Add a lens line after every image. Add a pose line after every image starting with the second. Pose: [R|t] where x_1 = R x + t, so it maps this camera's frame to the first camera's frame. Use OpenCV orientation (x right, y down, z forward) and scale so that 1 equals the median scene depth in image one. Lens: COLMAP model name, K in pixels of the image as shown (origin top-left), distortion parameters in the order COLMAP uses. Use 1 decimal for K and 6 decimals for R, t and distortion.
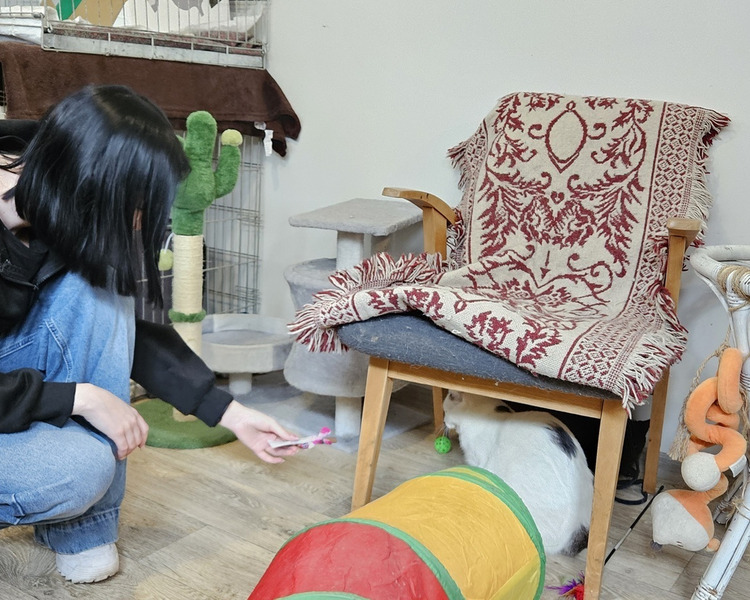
lens RADIAL K [[812.6, 0, 357.9], [0, 812.6, 316.6], [0, 0, 1]] dist [0.032089, 0.009239]
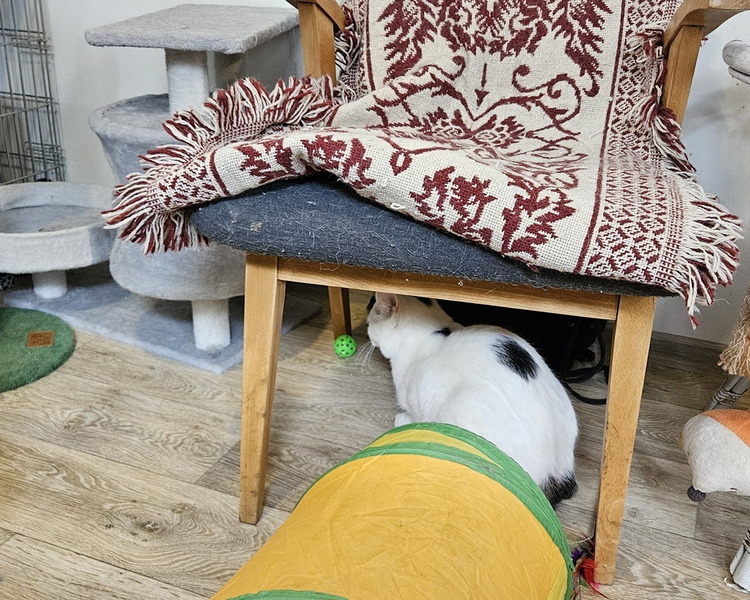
lens RADIAL K [[812.6, 0, 357.9], [0, 812.6, 316.6], [0, 0, 1]] dist [0.032089, 0.009239]
pose [[0.976982, -0.108493, 0.183672, -0.021593], [0.070497, 0.976840, 0.202025, -0.021194], [-0.201337, -0.184426, 0.962003, 0.359654]]
